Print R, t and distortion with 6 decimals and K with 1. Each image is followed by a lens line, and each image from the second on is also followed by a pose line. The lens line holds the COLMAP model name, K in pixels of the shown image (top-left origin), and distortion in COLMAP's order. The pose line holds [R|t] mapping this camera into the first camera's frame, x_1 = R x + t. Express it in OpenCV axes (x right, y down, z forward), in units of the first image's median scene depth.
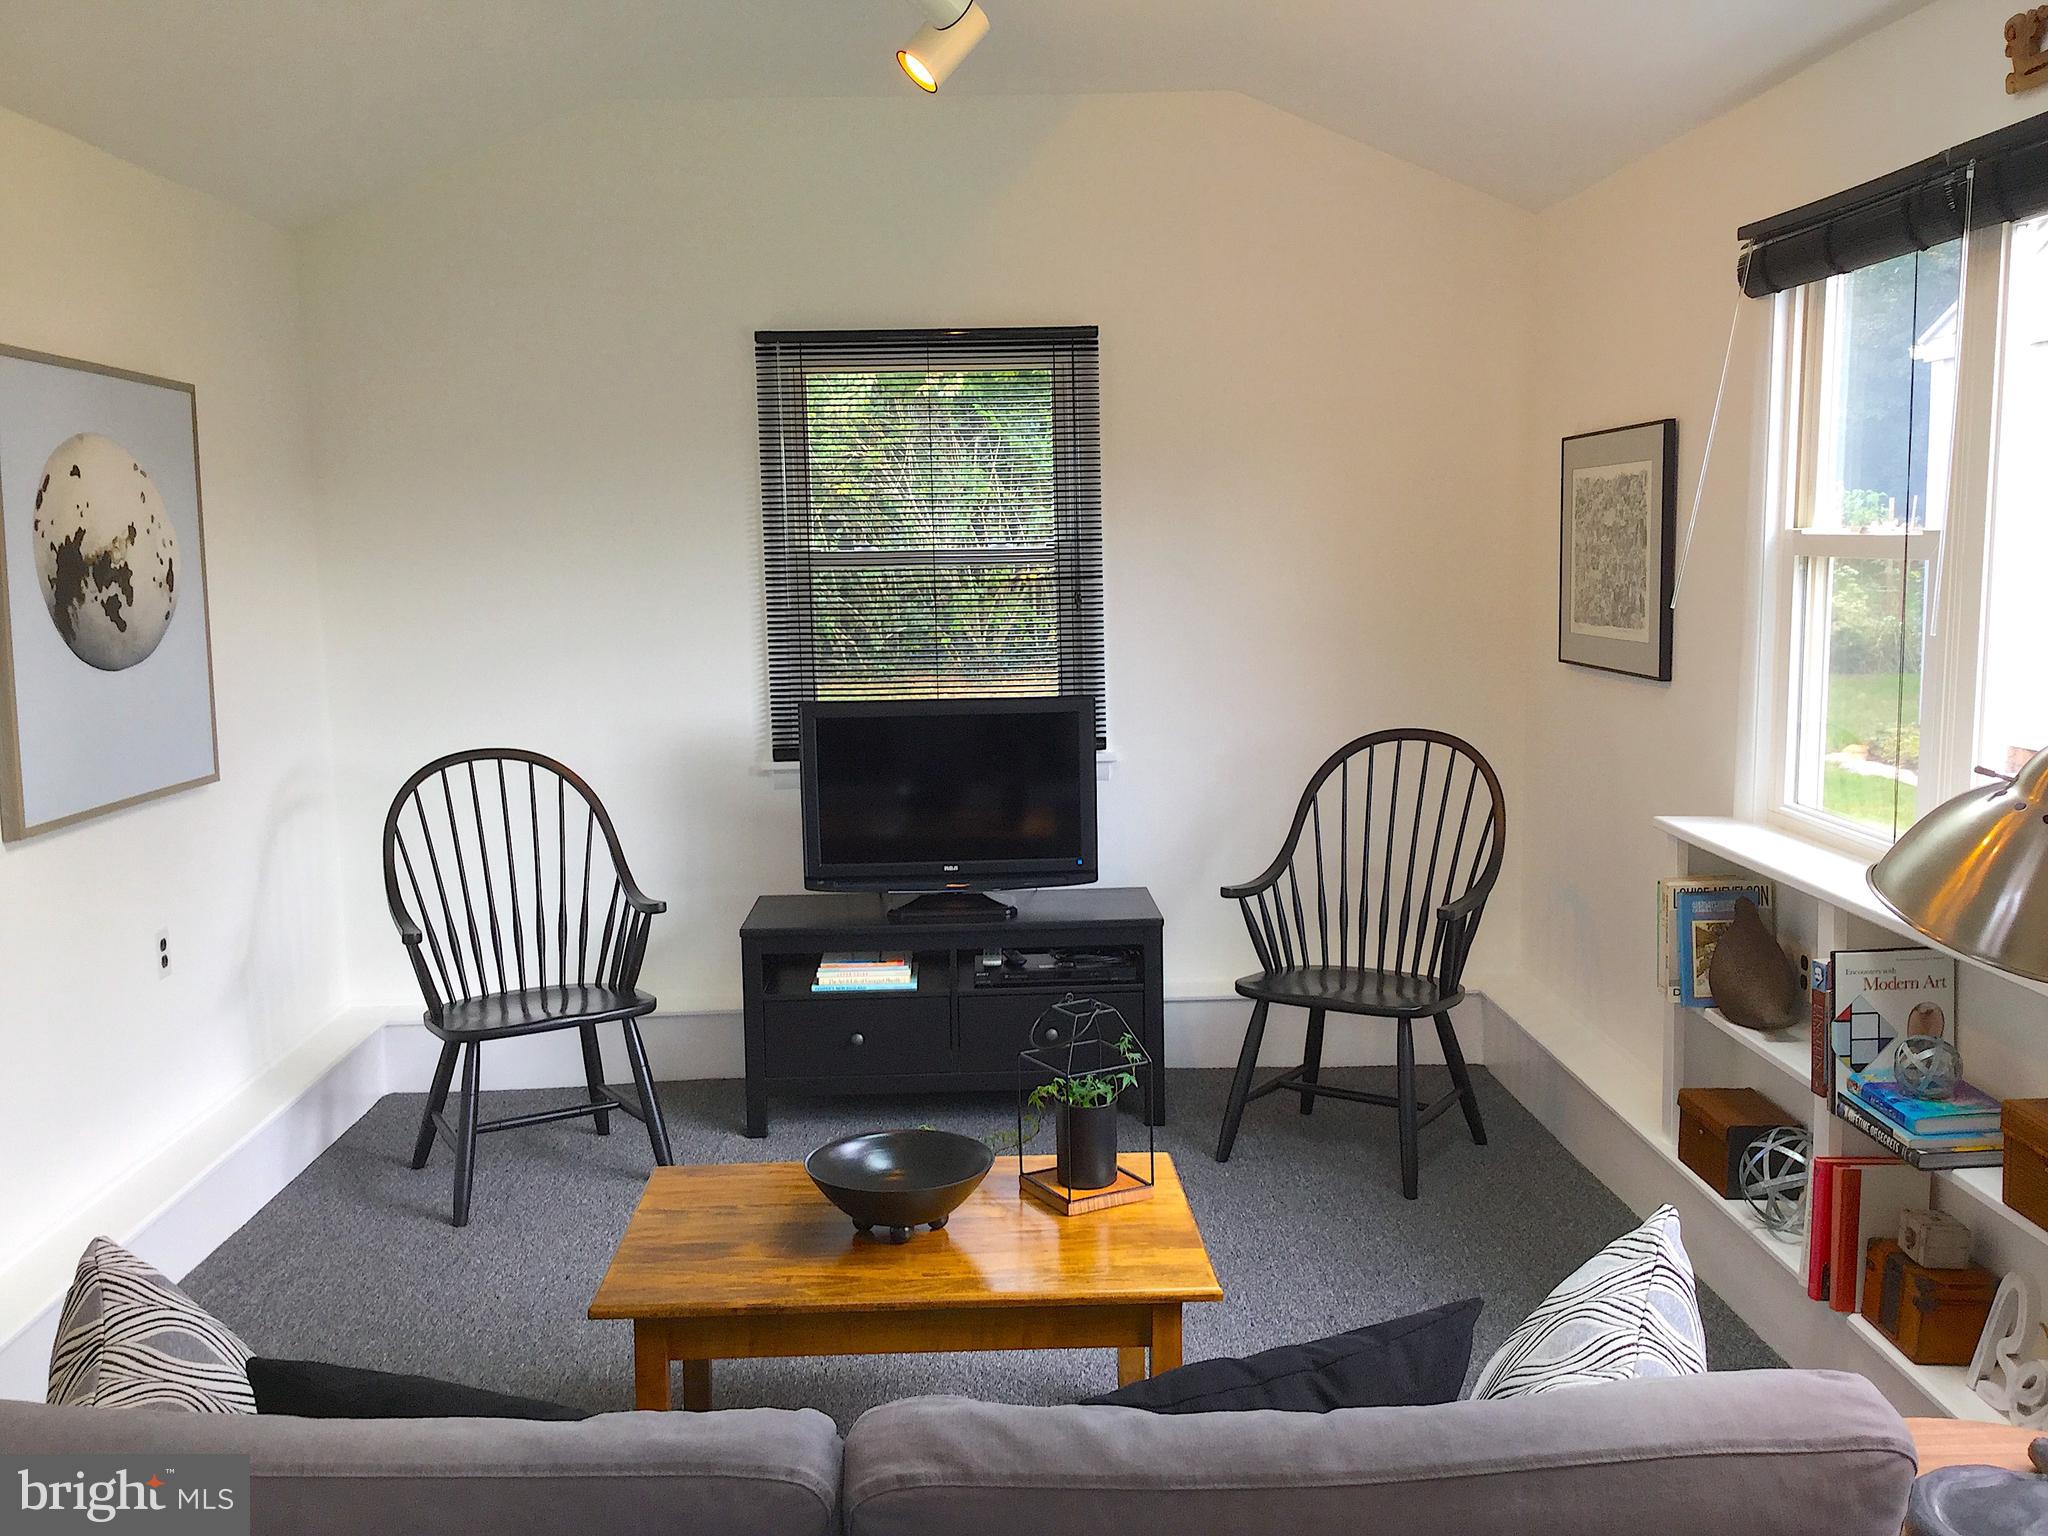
lens RADIAL K [[1879.9, 0, 1024.7], [0, 1879.9, 772.7], [0, 0, 1]] dist [0.022062, 0.000000]
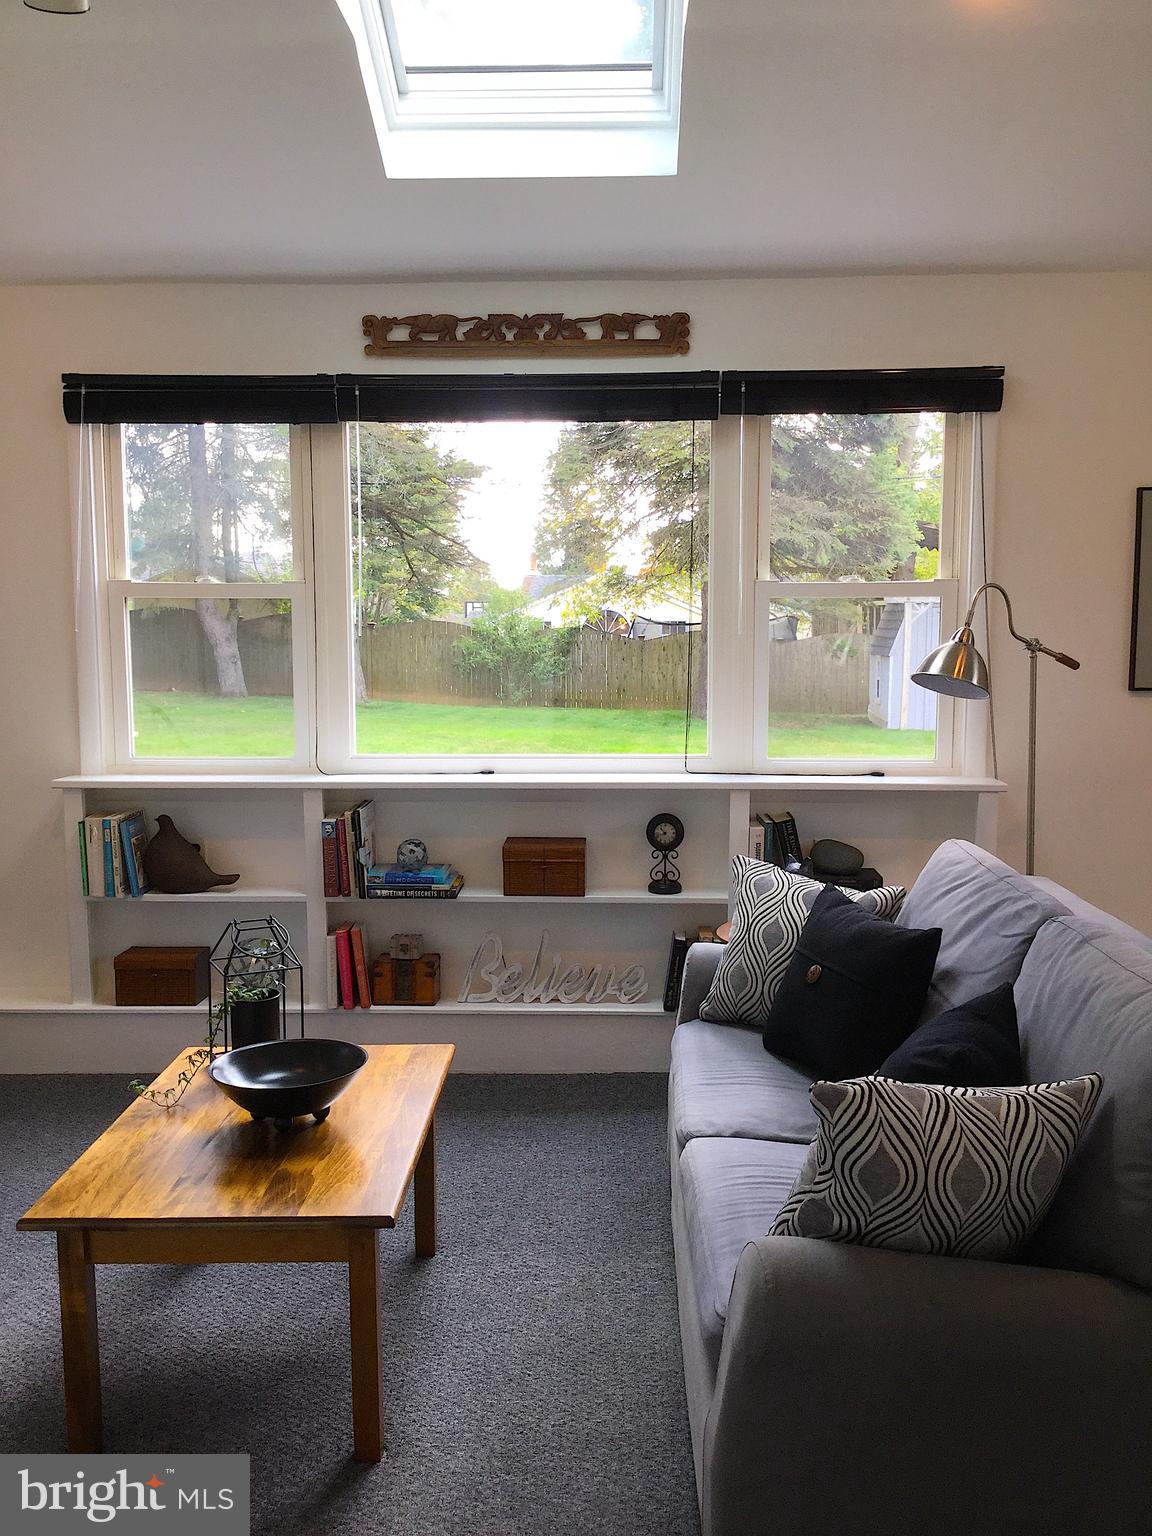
lens RADIAL K [[1410.0, 0, 576.8], [0, 1410.0, 765.5], [0, 0, 1]] dist [0.022062, 0.000000]
pose [[0.047707, -0.116569, 0.992036, -0.821015], [0.128578, 0.985621, 0.109632, -0.064639], [-0.990551, 0.122324, 0.062009, 0.641337]]
